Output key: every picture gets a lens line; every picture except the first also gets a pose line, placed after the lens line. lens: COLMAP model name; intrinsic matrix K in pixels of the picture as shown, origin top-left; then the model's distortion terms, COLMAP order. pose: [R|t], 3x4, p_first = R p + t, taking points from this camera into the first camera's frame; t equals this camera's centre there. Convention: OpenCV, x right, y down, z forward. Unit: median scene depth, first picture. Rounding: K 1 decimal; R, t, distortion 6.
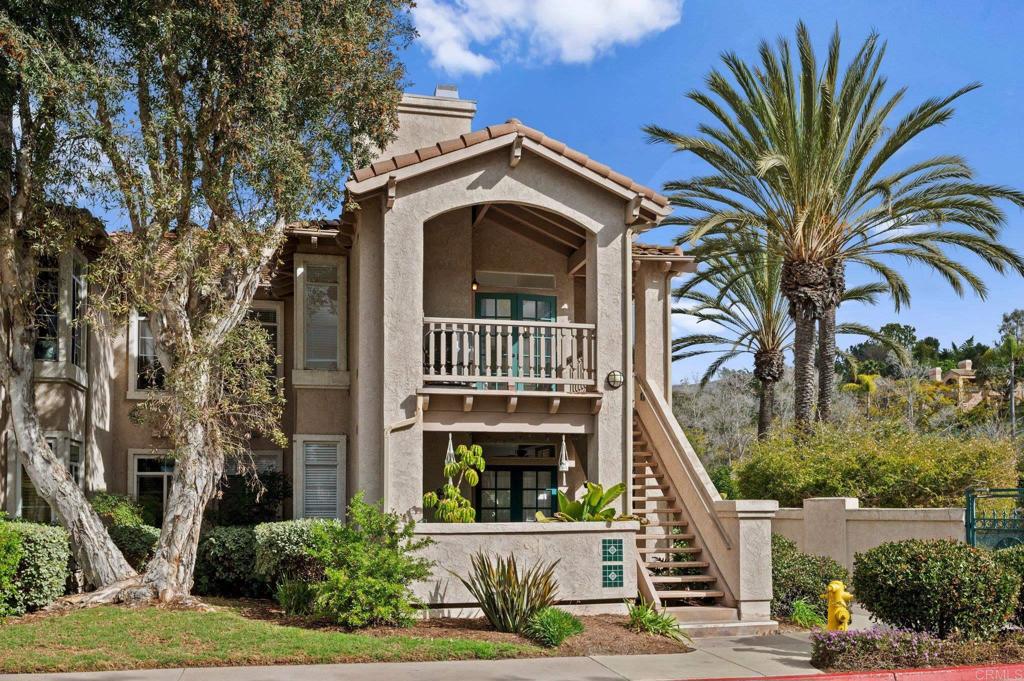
lens RADIAL K [[938.3, 0, 512.0], [0, 938.3, 340.5], [0, 0, 1]] dist [0.002018, -0.001276]
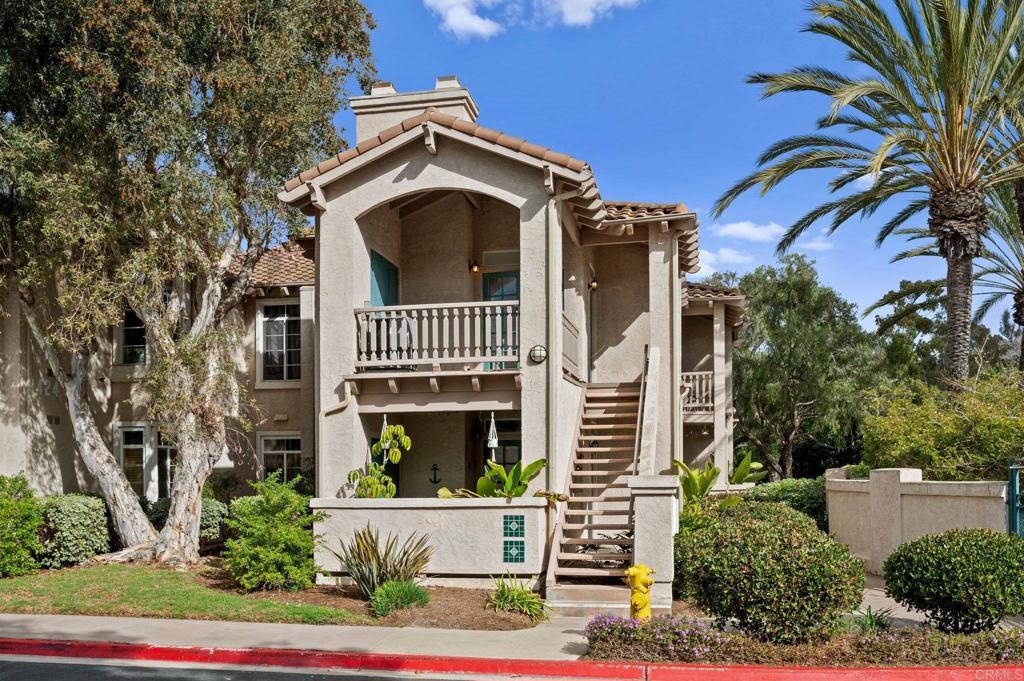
lens RADIAL K [[938.3, 0, 512.0], [0, 938.3, 340.5], [0, 0, 1]] dist [0.002018, -0.001276]
pose [[0.905852, -0.064082, -0.418718, 0.507478], [0.079907, 0.996595, 0.020348, 0.004574], [0.415989, -0.051891, 0.907888, 0.091453]]
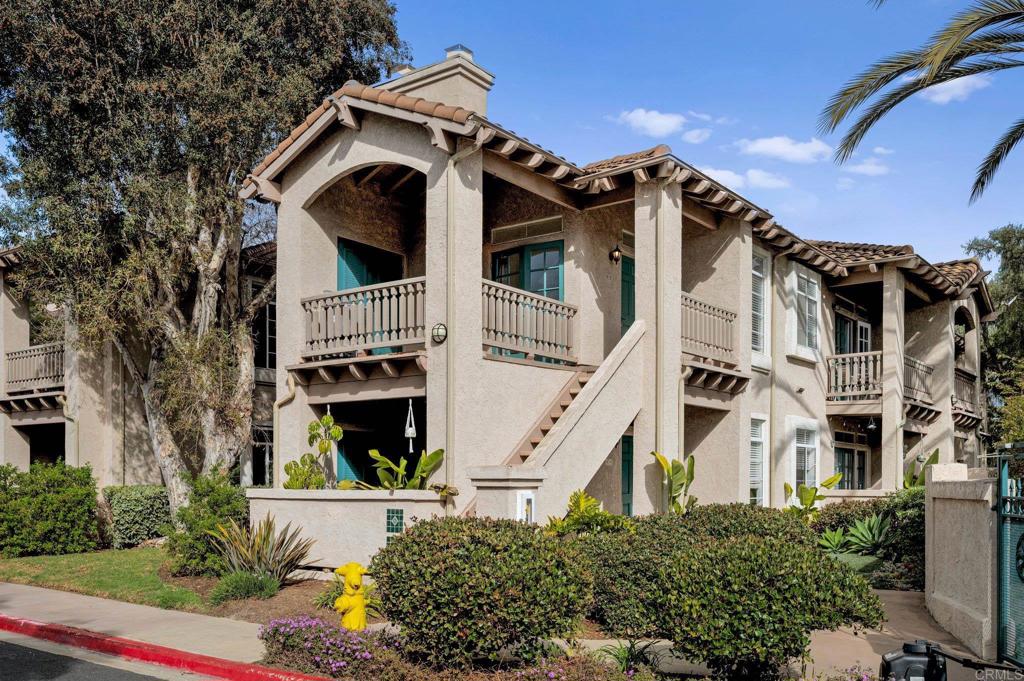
lens RADIAL K [[939.0, 0, 497.1], [0, 939.0, 377.5], [0, 0, 1]] dist [-0.001510, -0.000013]
pose [[0.625811, -0.082235, -0.775628, 0.845804], [0.130206, 0.991487, -0.000065, 0.091187], [0.769030, -0.100950, 0.631191, 0.479334]]
